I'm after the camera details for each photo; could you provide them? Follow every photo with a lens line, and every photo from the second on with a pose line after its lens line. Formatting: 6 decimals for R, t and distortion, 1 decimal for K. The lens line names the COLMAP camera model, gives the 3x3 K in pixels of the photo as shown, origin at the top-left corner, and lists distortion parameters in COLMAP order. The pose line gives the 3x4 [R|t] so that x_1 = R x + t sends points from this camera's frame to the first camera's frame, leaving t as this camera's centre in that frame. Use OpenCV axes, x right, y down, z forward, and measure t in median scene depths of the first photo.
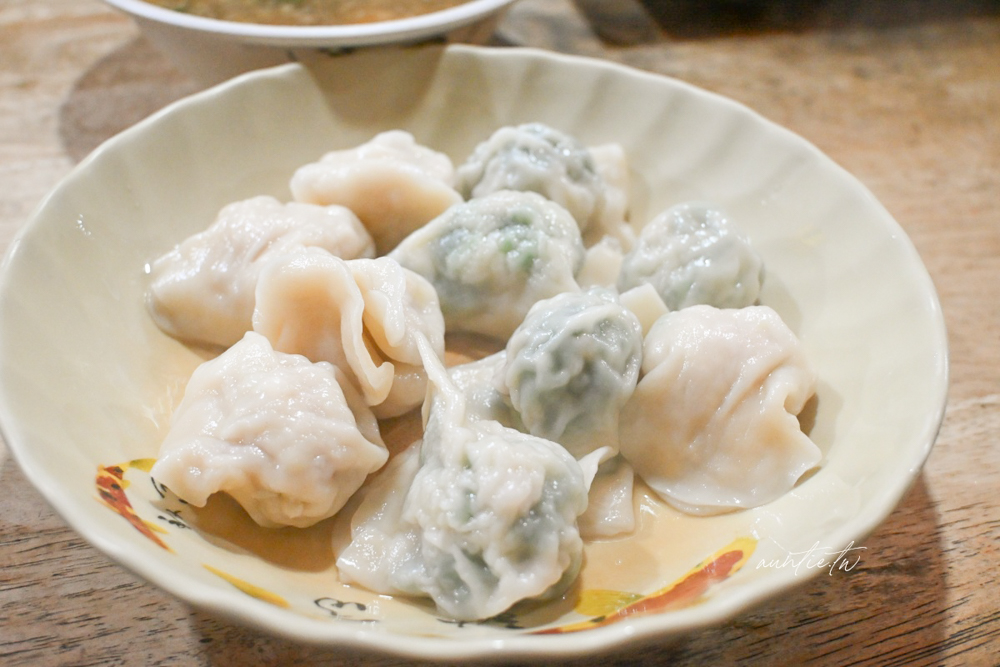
lens RADIAL K [[1084.9, 0, 500.0], [0, 1084.9, 333.5], [0, 0, 1]] dist [-0.003862, 0.003216]
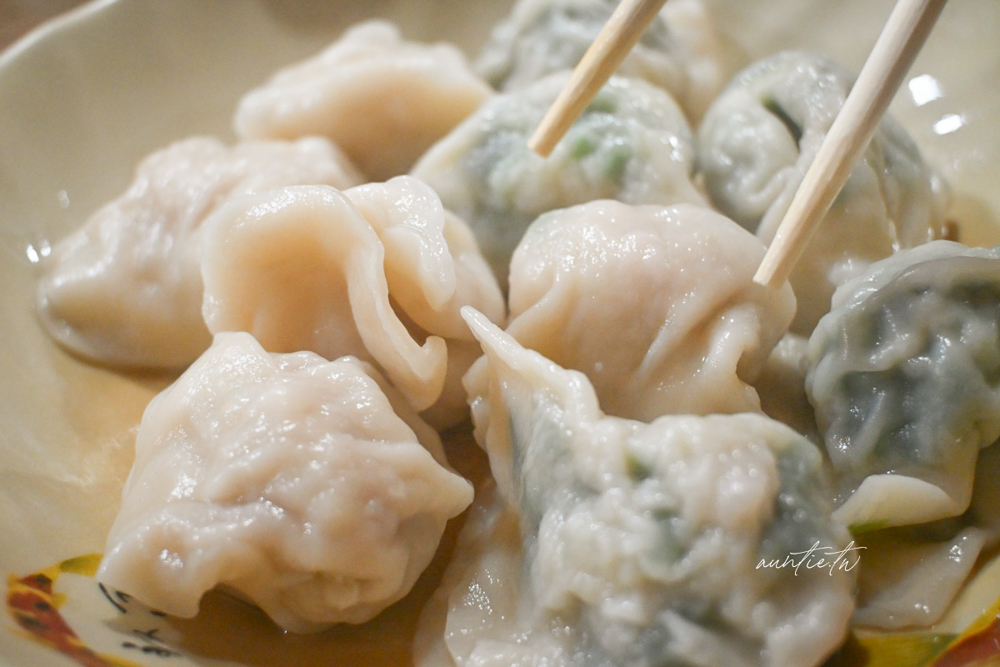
lens RADIAL K [[1379.5, 0, 500.0], [0, 1379.5, 333.5], [0, 0, 1]] dist [0.111216, -0.034049]
pose [[0.987469, -0.157772, 0.003559, -0.079731], [0.157799, 0.987429, -0.009157, 0.036850], [-0.002070, 0.009604, 0.999952, 0.212816]]
